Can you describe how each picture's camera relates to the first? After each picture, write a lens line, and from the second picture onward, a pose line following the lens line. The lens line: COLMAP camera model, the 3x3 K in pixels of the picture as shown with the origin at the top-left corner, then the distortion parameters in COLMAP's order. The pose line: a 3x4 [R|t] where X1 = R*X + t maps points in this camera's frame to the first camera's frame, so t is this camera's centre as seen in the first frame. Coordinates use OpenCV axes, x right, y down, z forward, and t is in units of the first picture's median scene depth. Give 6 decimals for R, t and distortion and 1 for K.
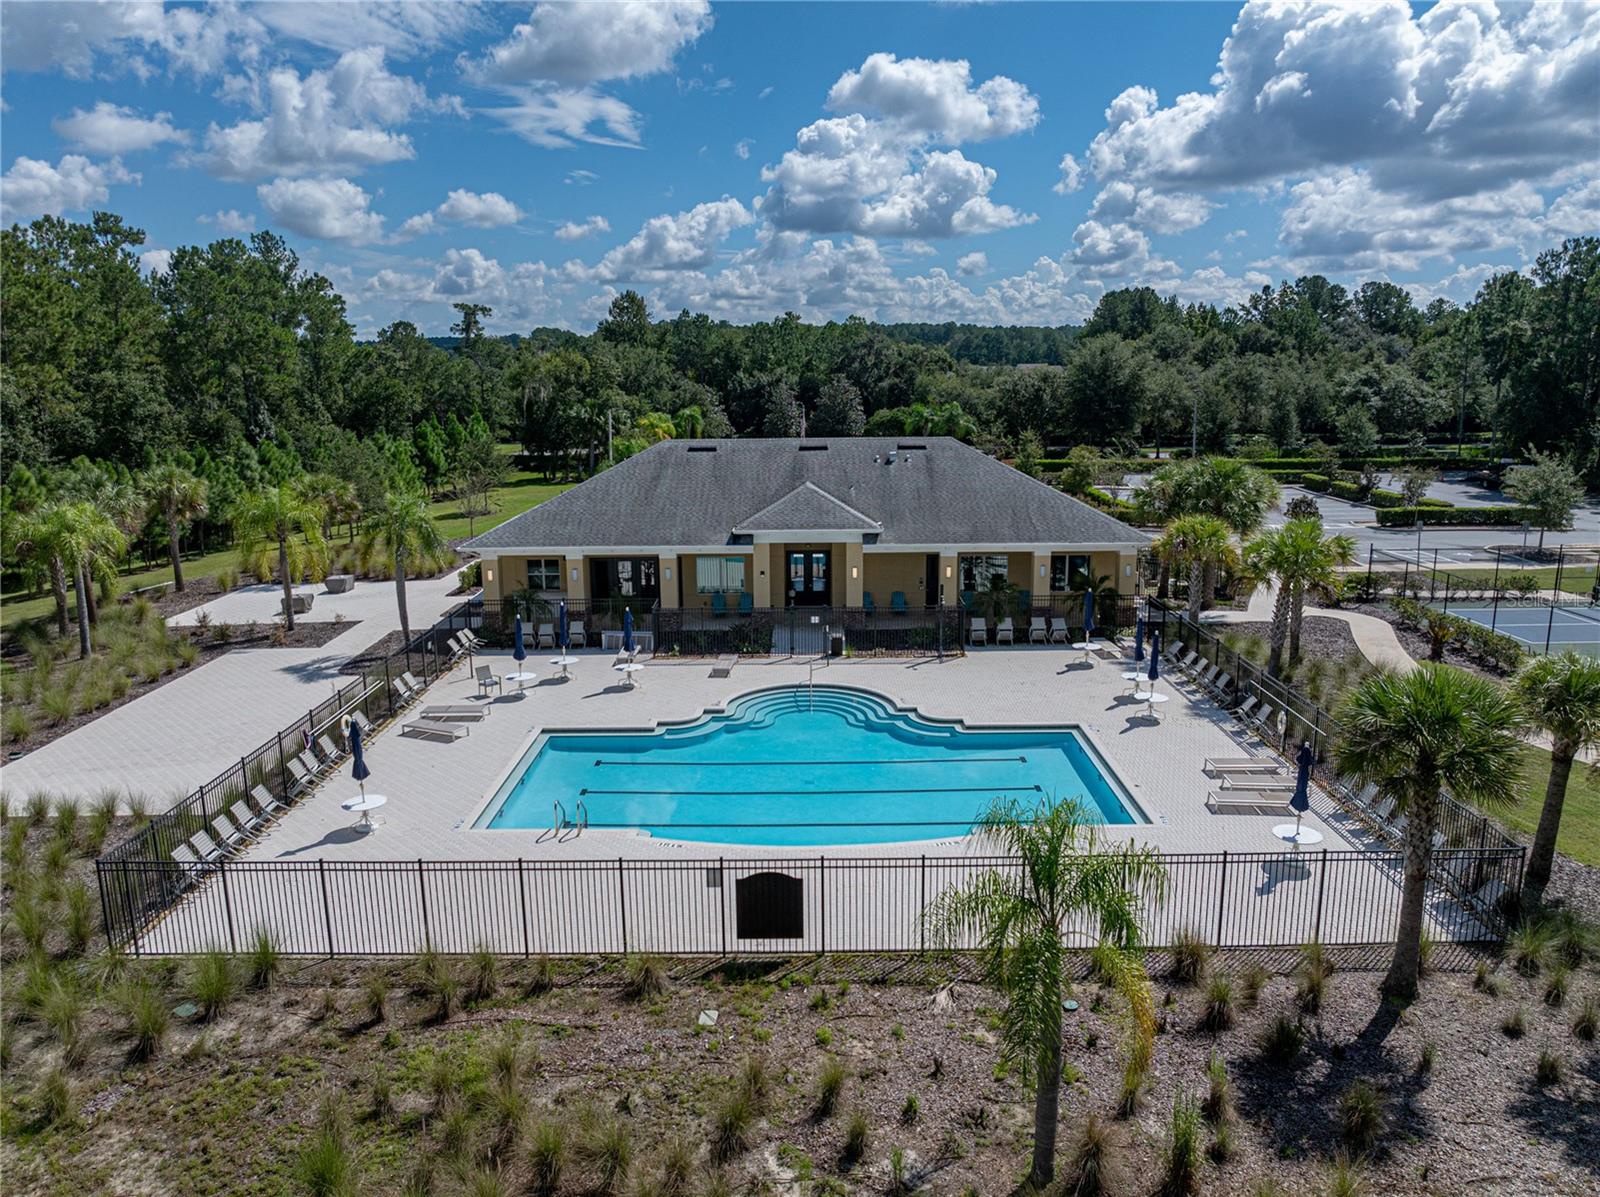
lens RADIAL K [[1118.1, 0, 800.0], [0, 1118.1, 598.5], [0, 0, 1]] dist [-0.029111, 0.018632]
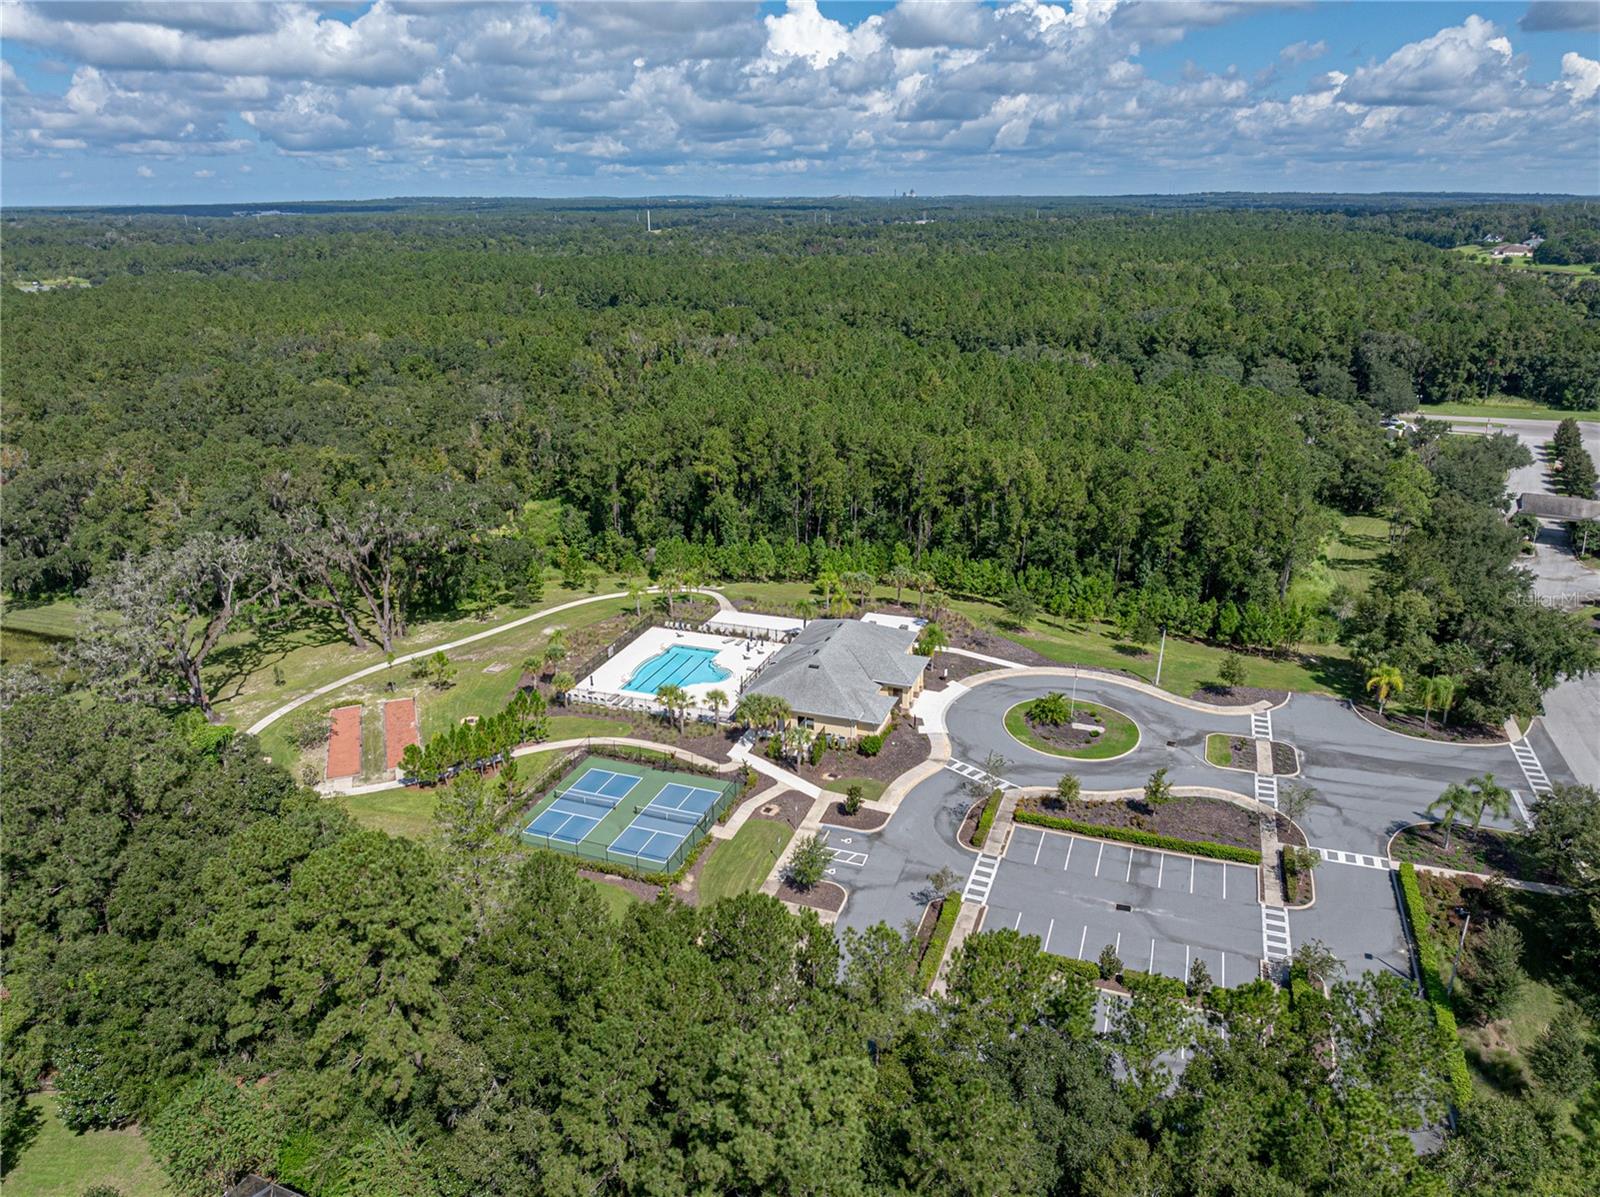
lens RADIAL K [[1118.1, 0, 800.0], [0, 1118.1, 598.5], [0, 0, 1]] dist [-0.029111, 0.018632]
pose [[-0.335243, 0.331010, -0.882068, 2.882621], [-0.191110, 0.892891, 0.407705, -1.581250], [0.922545, 0.305252, -0.236076, 1.844660]]
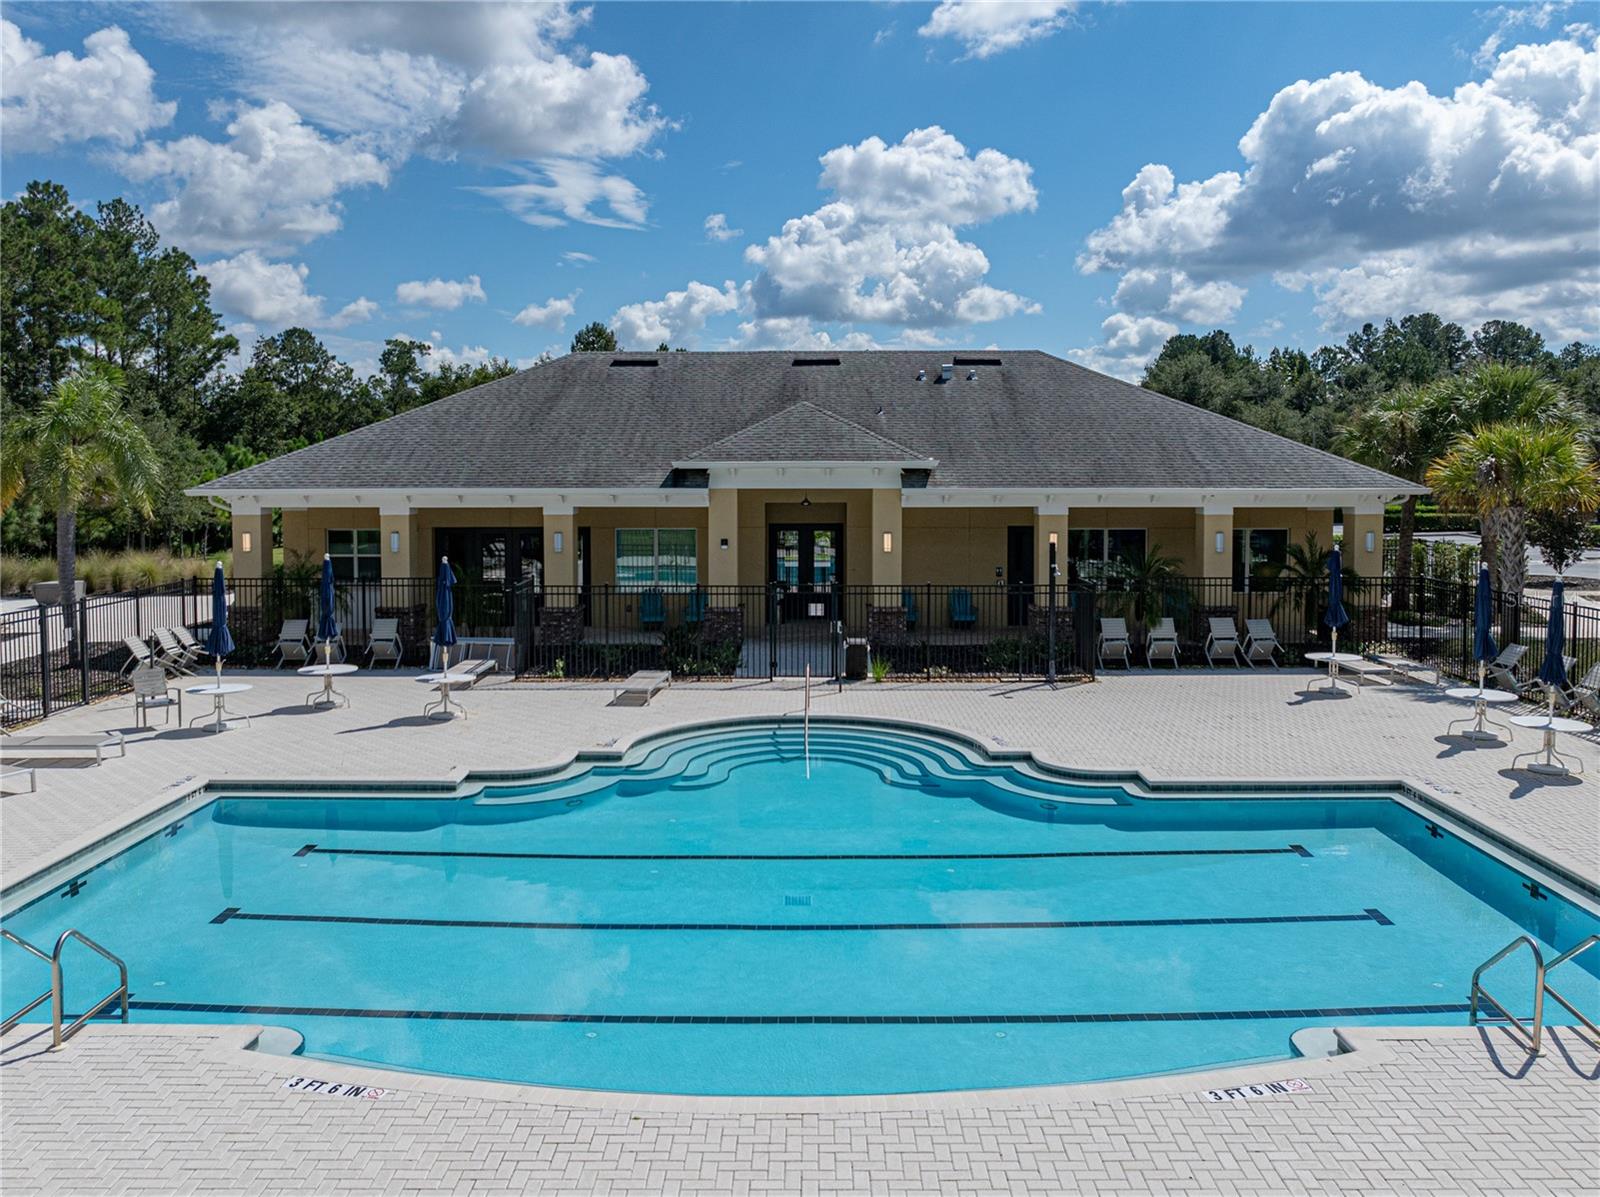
lens RADIAL K [[1118.4, 0, 796.0], [0, 1118.4, 589.4], [0, 0, 1]] dist [-0.023649, 0.005072]
pose [[0.999931, 0.006552, -0.009792, 0.008518], [-0.007936, 0.988846, -0.148728, 0.086394], [0.008709, 0.148796, 0.988830, 0.450646]]
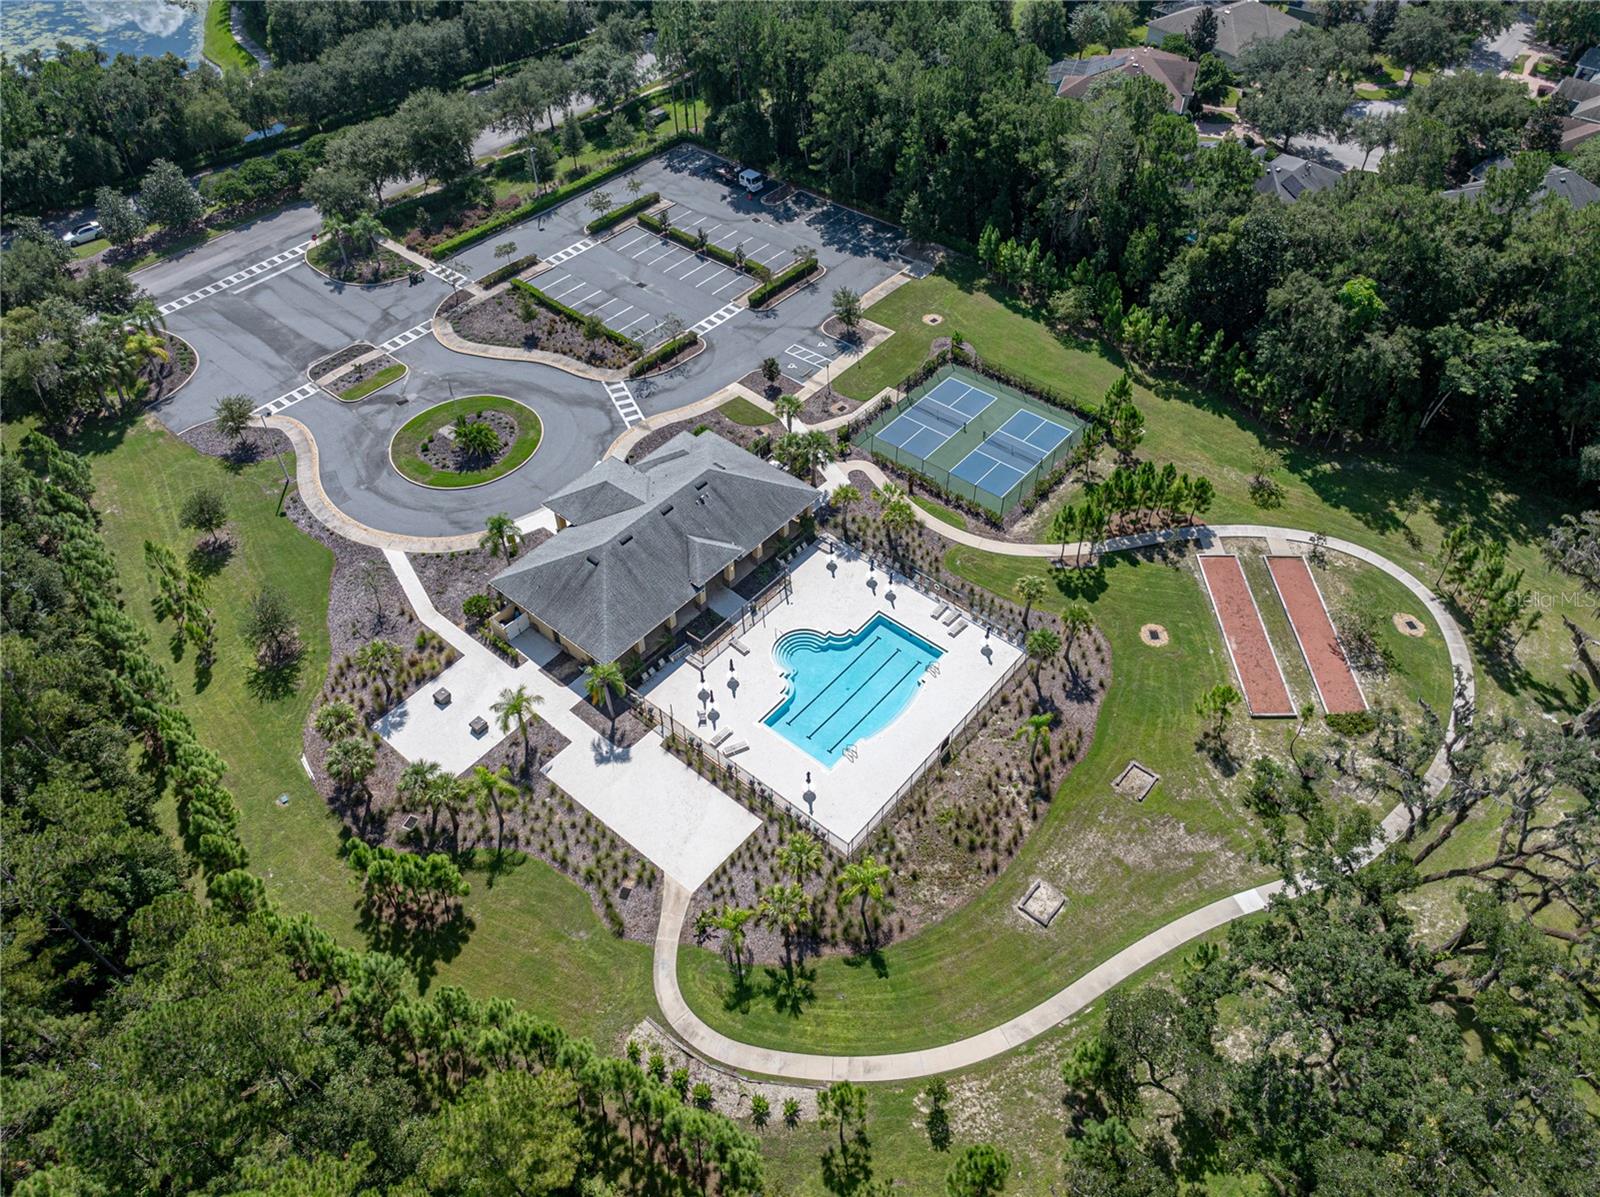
lens RADIAL K [[1118.1, 0, 800.0], [0, 1118.1, 598.5], [0, 0, 1]] dist [-0.029111, 0.018632]
pose [[0.642249, -0.545421, 0.538546, -1.162971], [0.154042, 0.780118, 0.606372, -1.385014], [-0.750858, -0.306483, 0.585047, -0.444333]]
